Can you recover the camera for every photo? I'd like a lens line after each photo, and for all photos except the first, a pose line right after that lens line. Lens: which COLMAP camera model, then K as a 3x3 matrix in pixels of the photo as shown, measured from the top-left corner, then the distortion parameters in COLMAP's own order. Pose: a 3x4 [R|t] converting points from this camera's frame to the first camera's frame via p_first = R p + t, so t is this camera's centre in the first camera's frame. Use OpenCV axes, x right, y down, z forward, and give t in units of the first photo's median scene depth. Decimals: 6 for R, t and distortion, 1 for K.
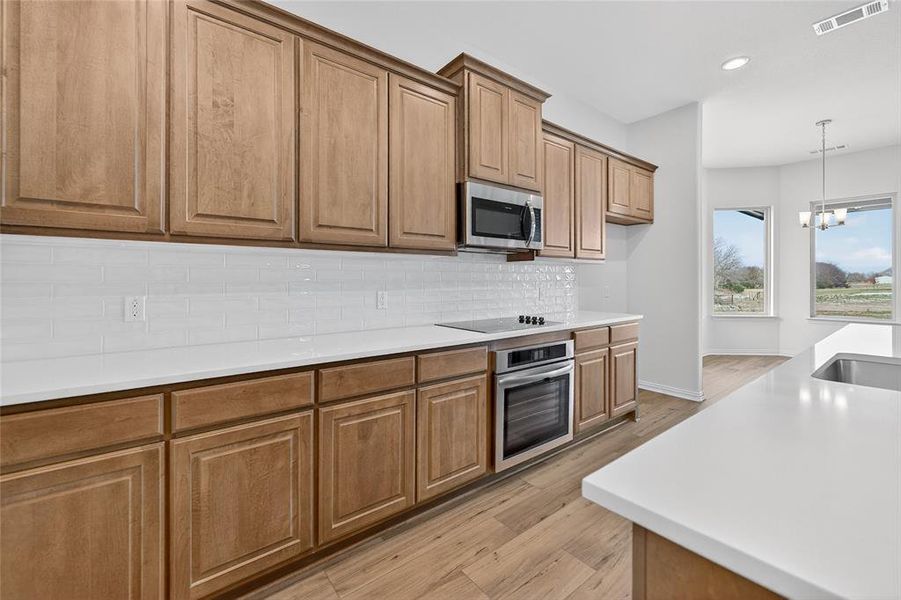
lens RADIAL K [[371.6, 0, 456.8], [0, 371.6, 279.4], [0, 0, 1]] dist [-0.001602, 0.000659]
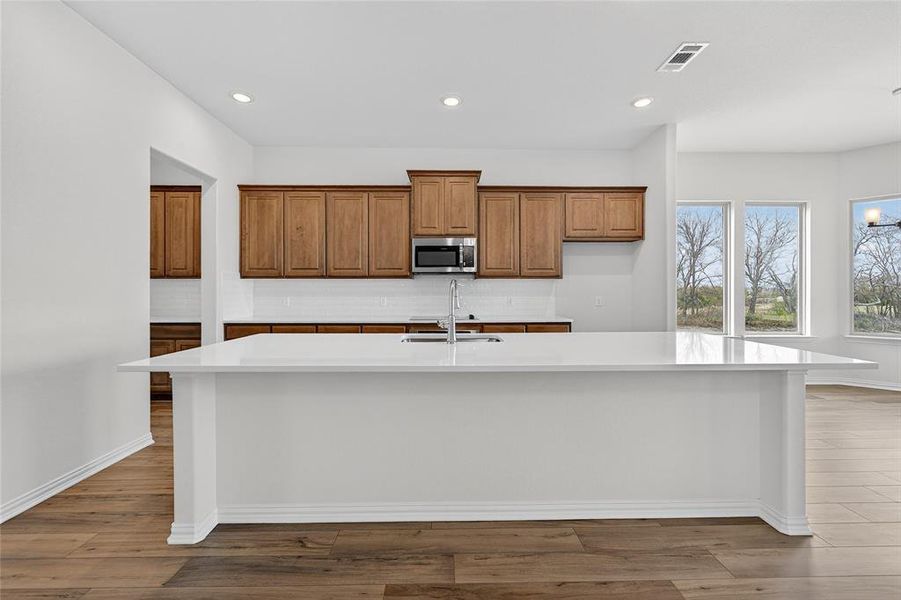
lens RADIAL K [[371.6, 0, 446.0], [0, 371.6, 292.0], [0, 0, 1]] dist [-0.001602, 0.000659]
pose [[0.801967, 0.001688, -0.597367, 1.160404], [0.001893, 0.999984, 0.005367, -0.006574], [0.597366, -0.005435, 0.801950, -0.341845]]
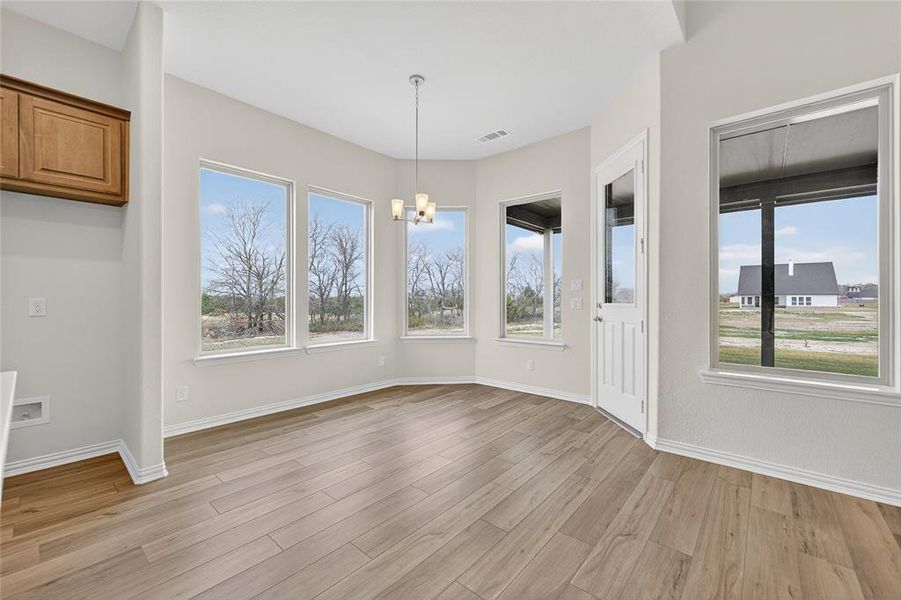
lens RADIAL K [[371.6, 0, 450.2], [0, 371.6, 300.6], [0, 0, 1]] dist [-0.001602, 0.000659]
pose [[0.981498, -0.000540, 0.191473, 1.542301], [-0.000459, 0.999987, 0.005173, 0.027553], [-0.191474, -0.005165, 0.981484, 0.431862]]
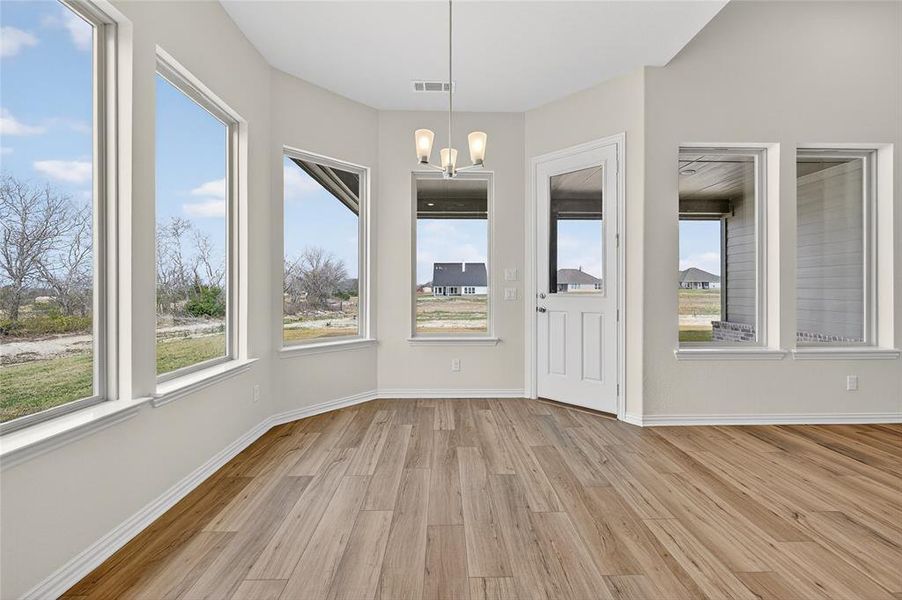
lens RADIAL K [[372.0, 0, 456.9], [0, 372.0, 293.3], [0, 0, 1]] dist [-0.001602, 0.000659]
pose [[0.590935, -0.009125, 0.806668, 1.004345], [-0.000439, 0.999932, 0.011632, 0.025342], [-0.806719, -0.007228, 0.590891, 1.184970]]
